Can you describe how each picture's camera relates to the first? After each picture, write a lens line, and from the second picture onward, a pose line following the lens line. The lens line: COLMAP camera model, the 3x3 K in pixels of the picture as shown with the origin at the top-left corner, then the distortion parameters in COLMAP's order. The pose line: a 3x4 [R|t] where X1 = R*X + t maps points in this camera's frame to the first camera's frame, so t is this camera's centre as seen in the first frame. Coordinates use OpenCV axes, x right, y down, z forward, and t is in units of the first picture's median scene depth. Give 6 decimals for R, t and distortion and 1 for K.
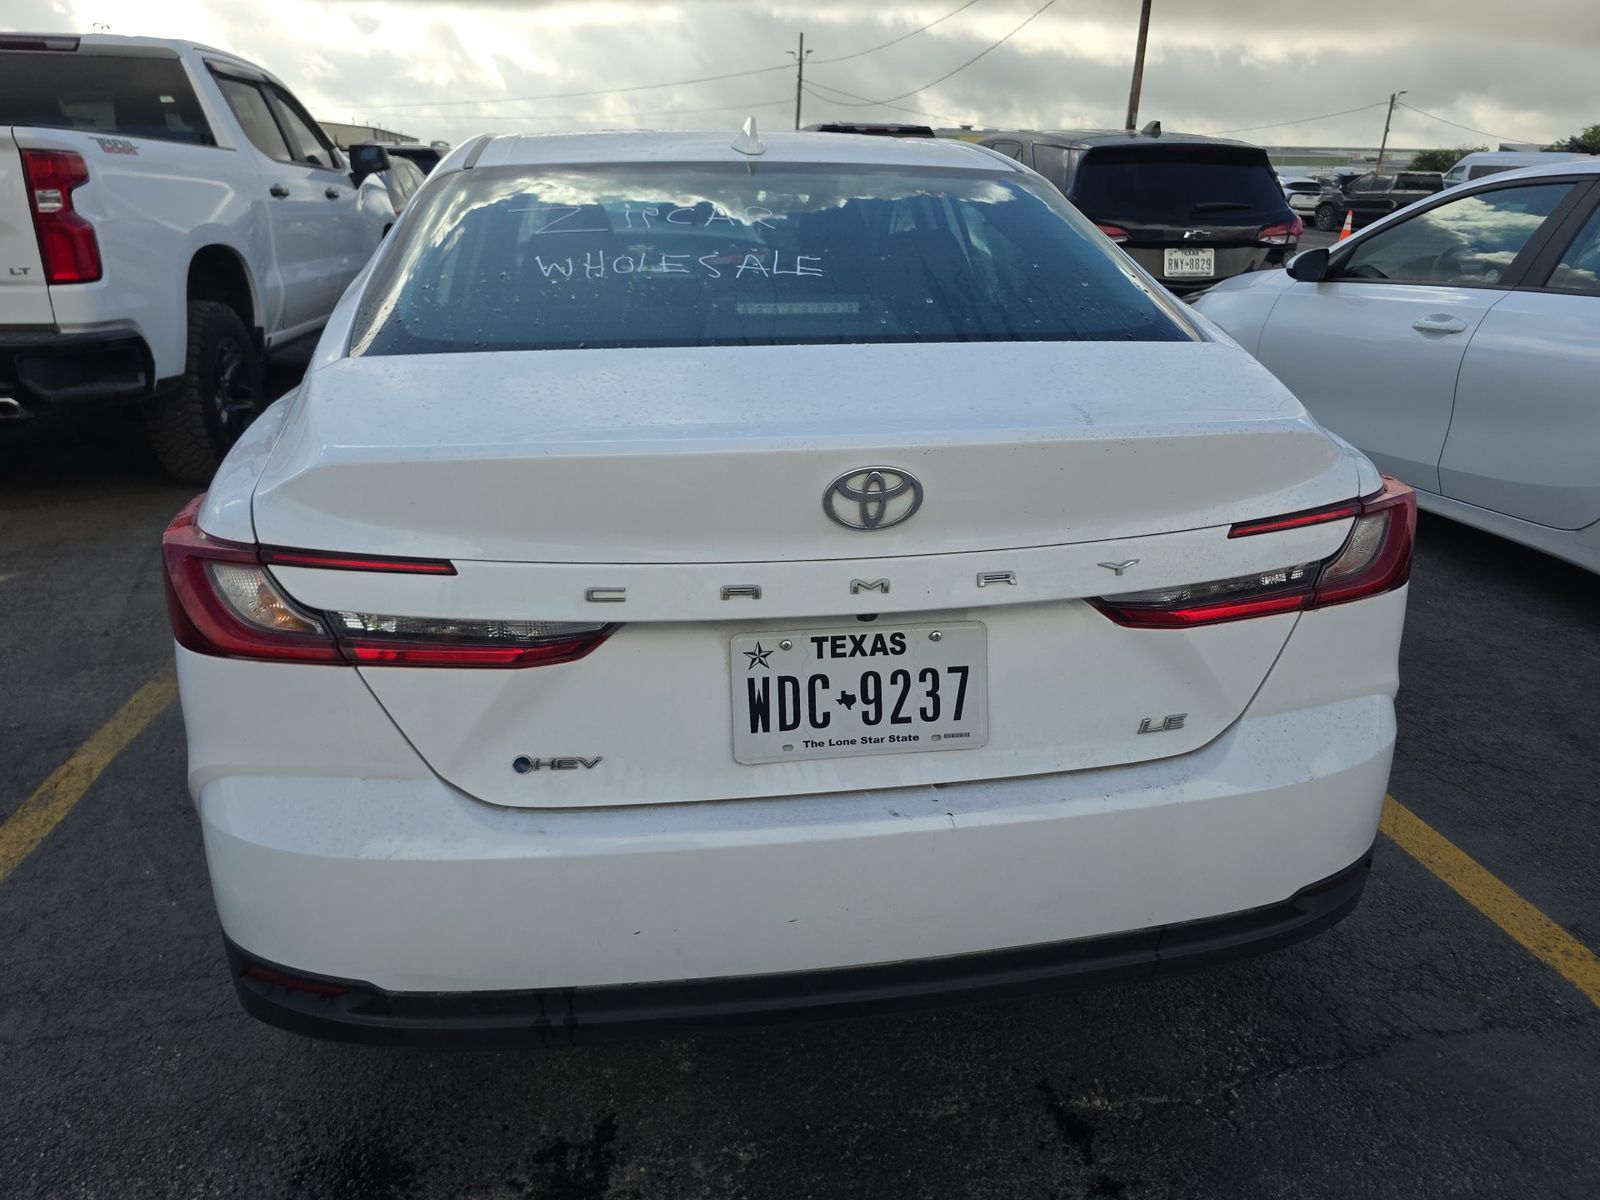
lens RADIAL K [[1092.1, 0, 792.1], [0, 1092.1, 590.6], [0, 0, 1]] dist [0.011677, -0.002974]
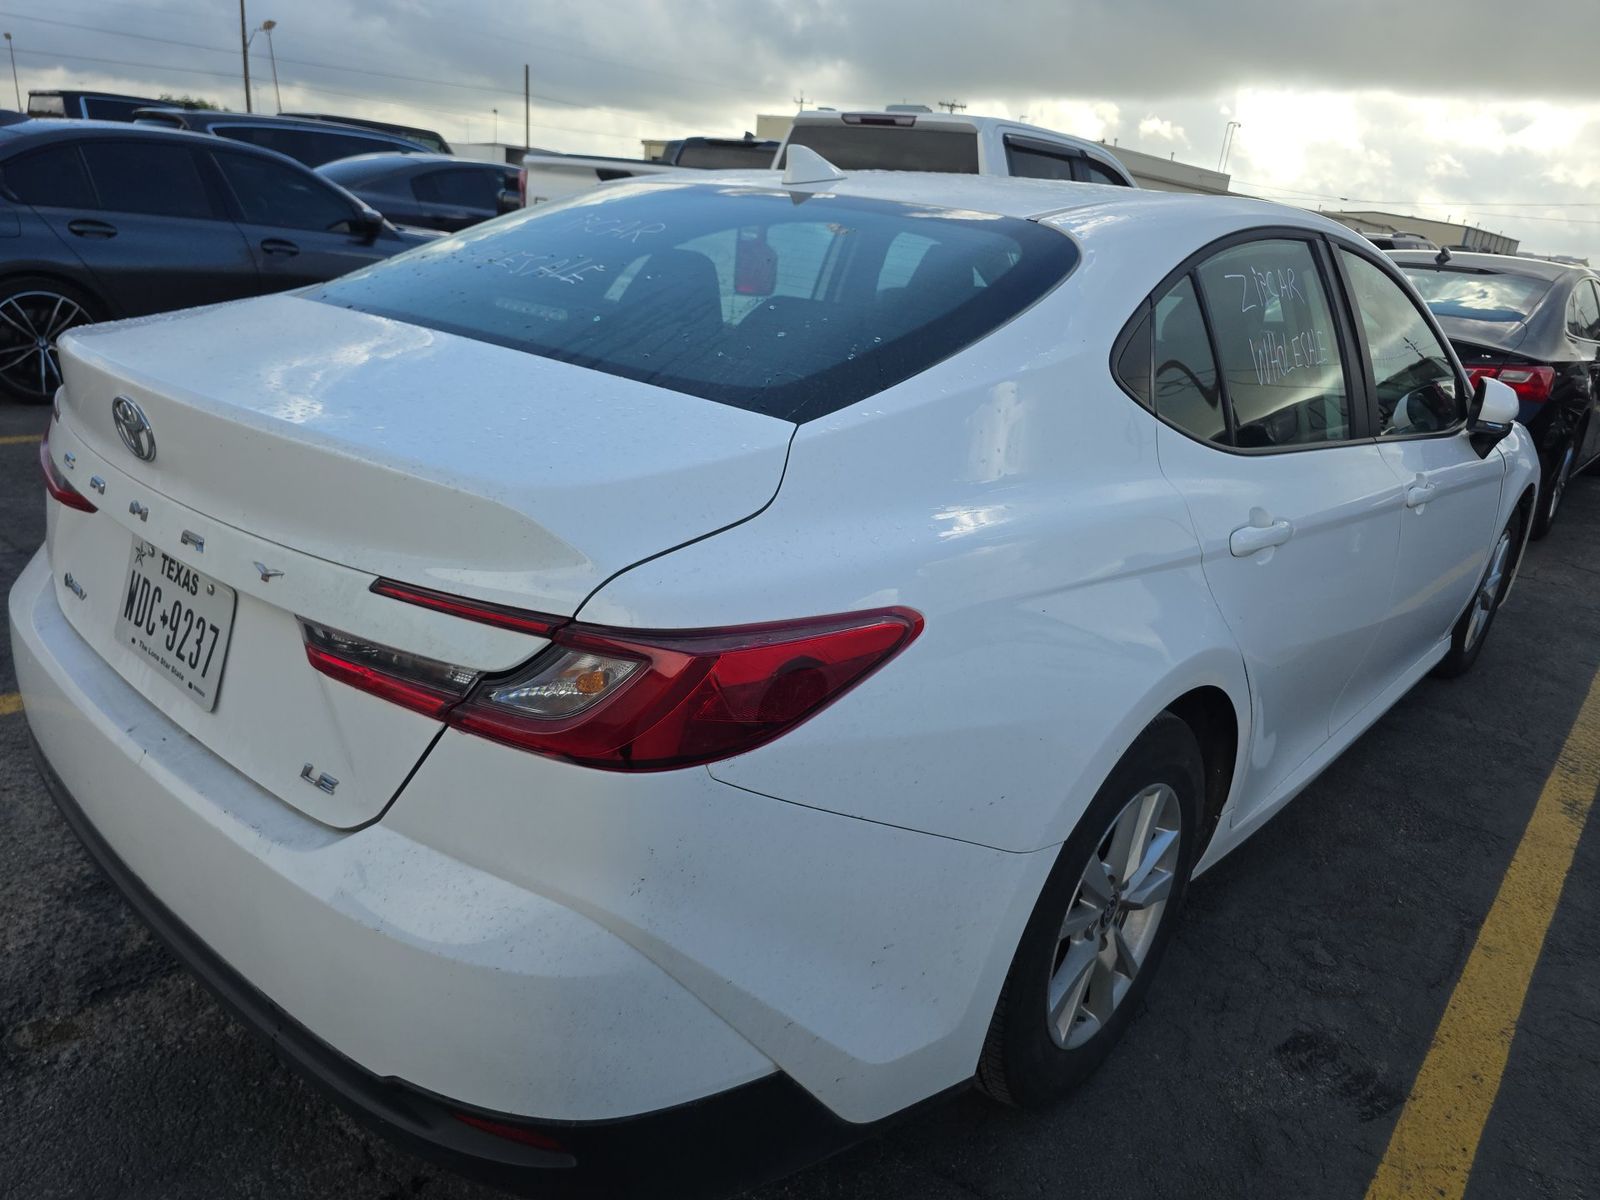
lens RADIAL K [[1092.1, 0, 792.1], [0, 1092.1, 590.6], [0, 0, 1]] dist [0.011677, -0.002974]
pose [[0.640876, 0.294103, -0.709071, 1.002283], [-0.345695, 0.935305, 0.075491, -0.185811], [0.685400, 0.196742, 0.701084, 0.539048]]
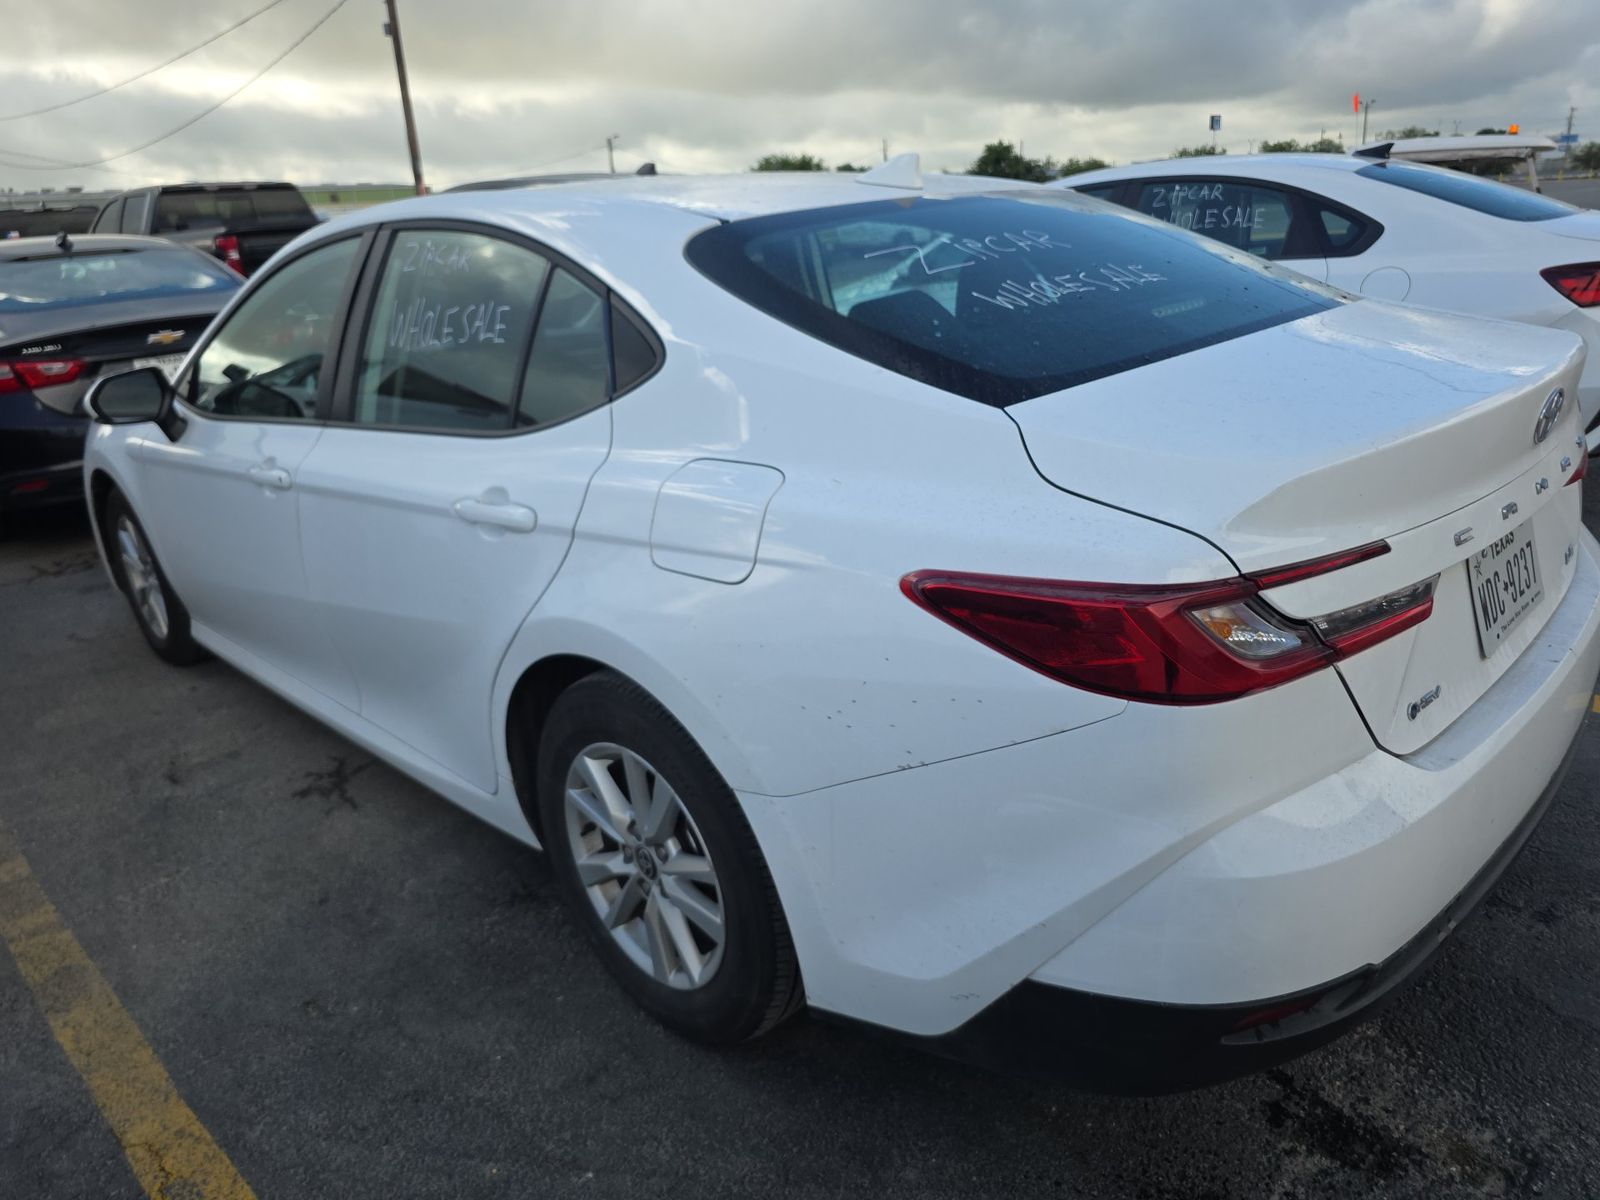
lens RADIAL K [[1114.4, 0, 800.0], [0, 1114.4, 600.0], [0, 0, 1]] dist [0.006419, 0.000570]
pose [[0.799271, -0.260520, 0.541568, -1.068415], [0.281835, 0.958403, 0.045092, -0.140678], [-0.530788, 0.116592, 0.839447, 0.295457]]
